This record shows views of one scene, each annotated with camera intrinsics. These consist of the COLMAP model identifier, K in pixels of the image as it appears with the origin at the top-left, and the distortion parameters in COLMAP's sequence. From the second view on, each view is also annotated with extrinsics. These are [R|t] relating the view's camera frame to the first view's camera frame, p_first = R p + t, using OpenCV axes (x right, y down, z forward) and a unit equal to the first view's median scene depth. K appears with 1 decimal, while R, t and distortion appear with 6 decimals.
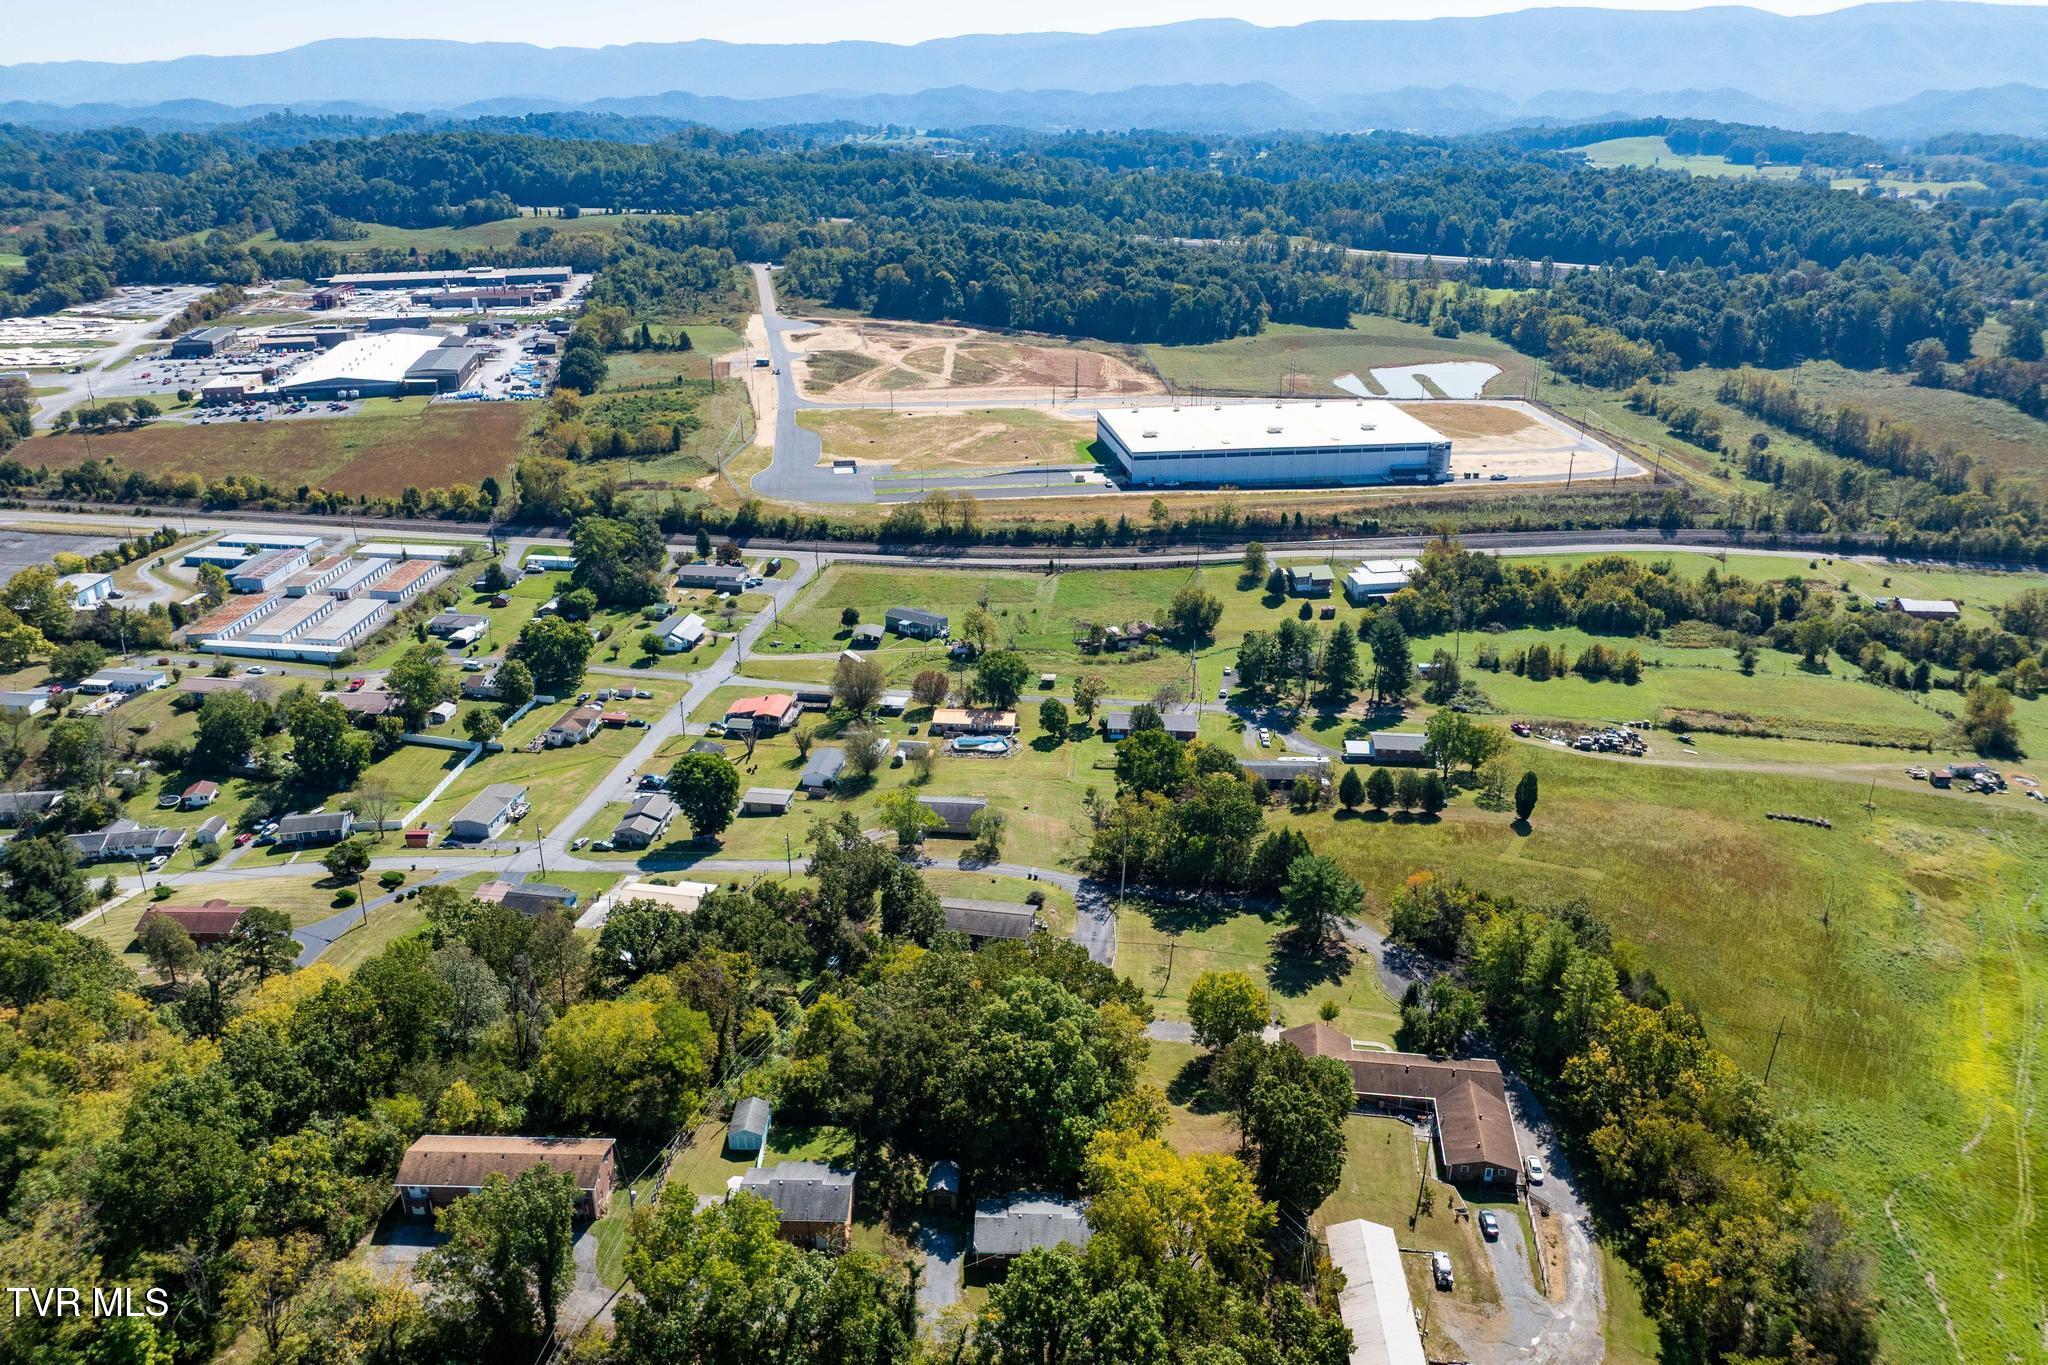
lens RADIAL K [[1385.2, 0, 1023.3], [0, 1385.2, 679.5], [0, 0, 1]] dist [-0.033043, -0.007560]
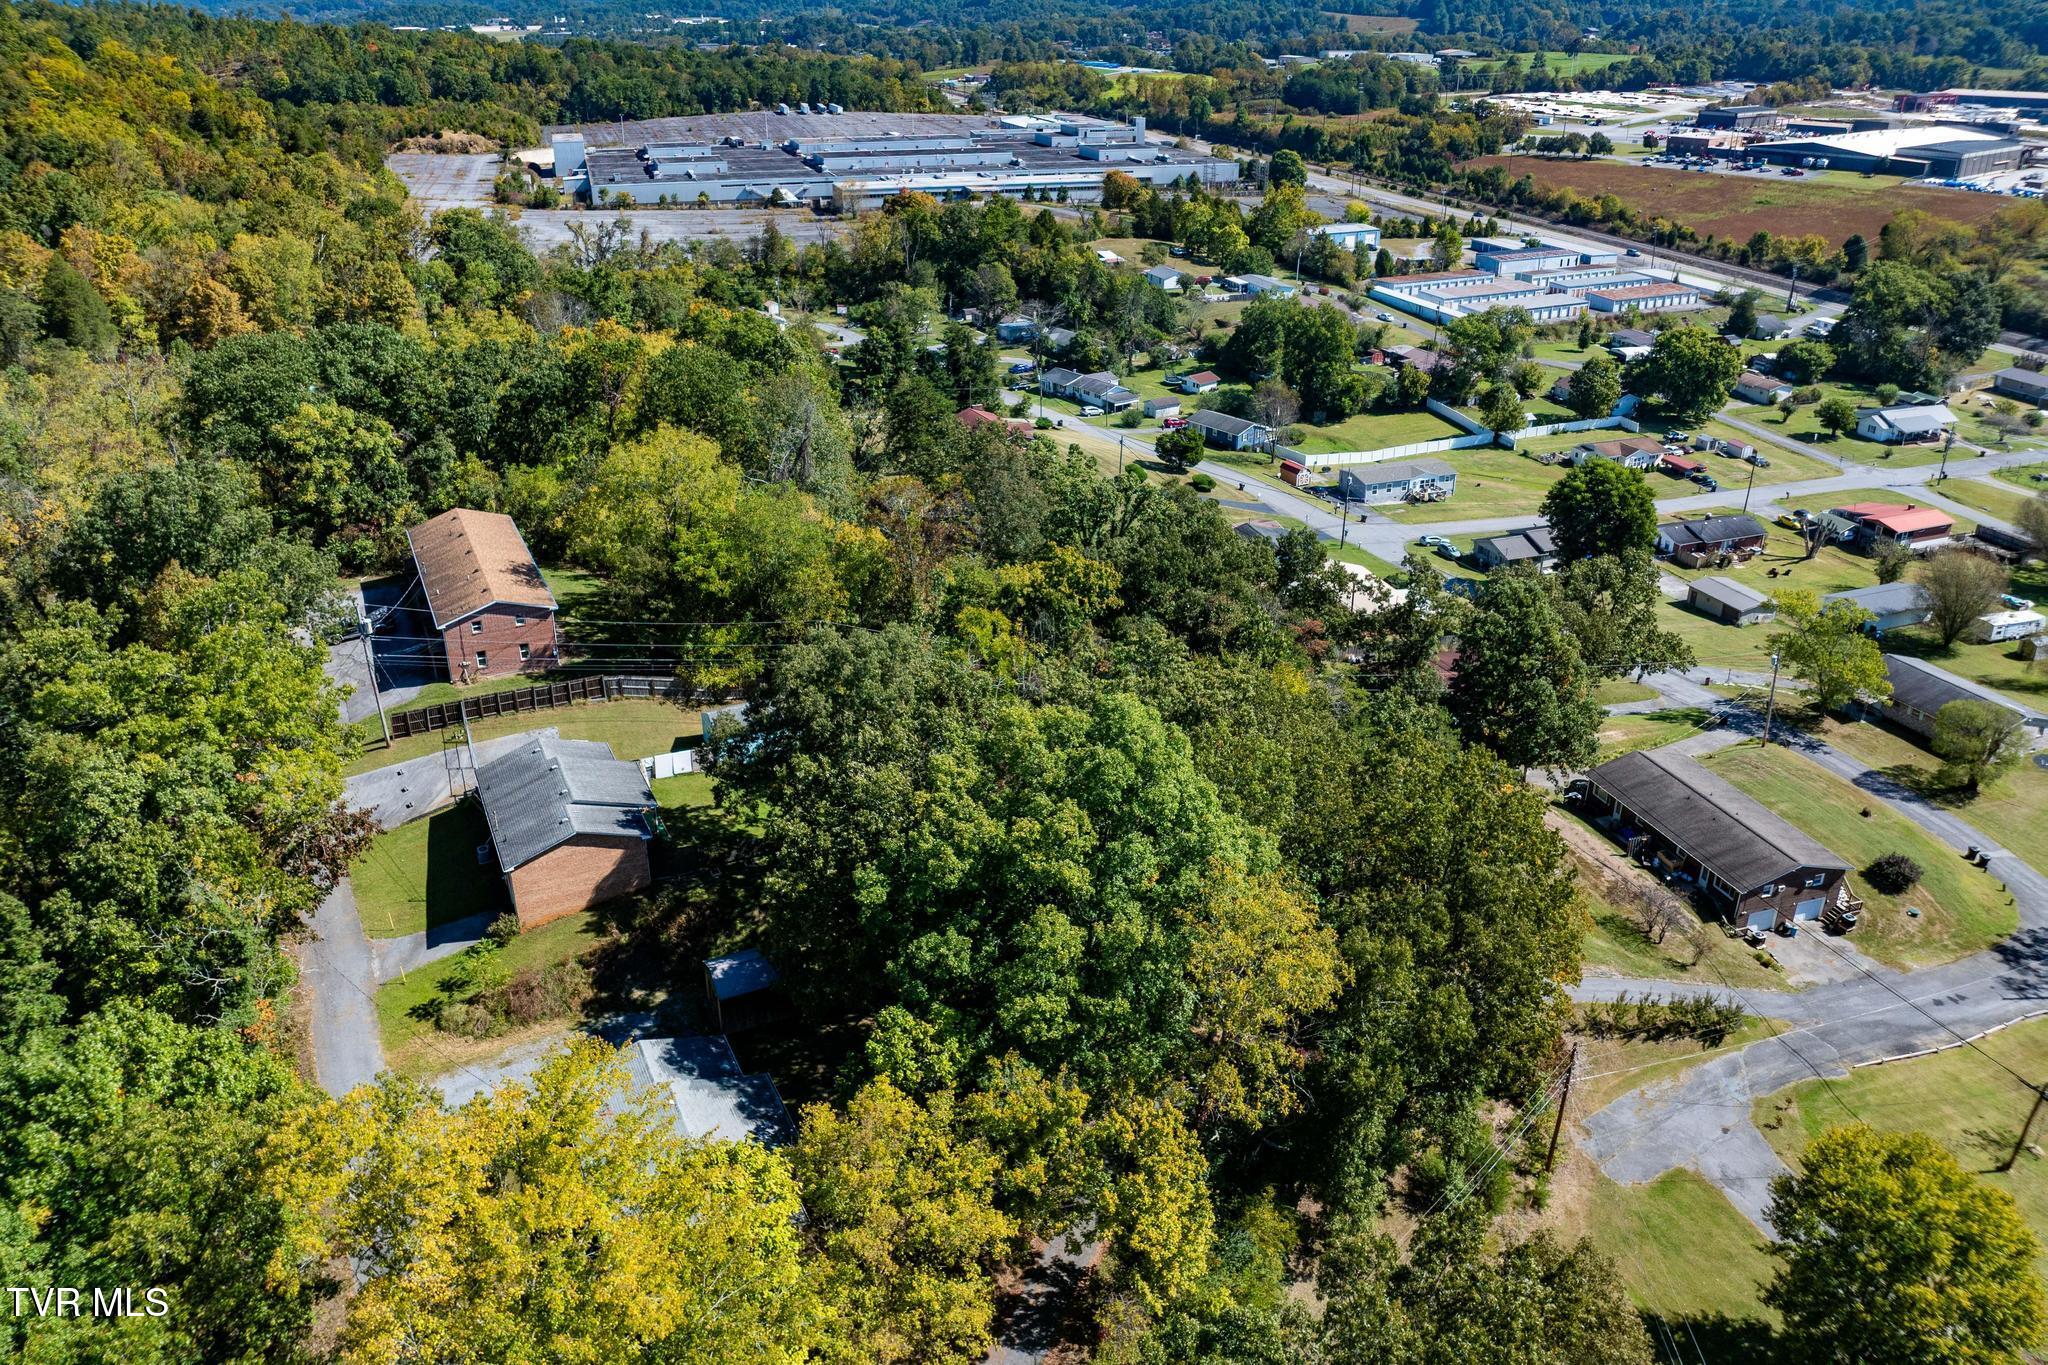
lens RADIAL K [[1385.2, 0, 1030.9], [0, 1385.2, 680.7], [0, 0, 1]] dist [-0.033043, -0.007560]
pose [[0.468018, 0.392022, -0.792009, 0.124464], [-0.333384, 0.908325, 0.252590, 0.054995], [0.818422, 0.145826, 0.555806, 0.331489]]
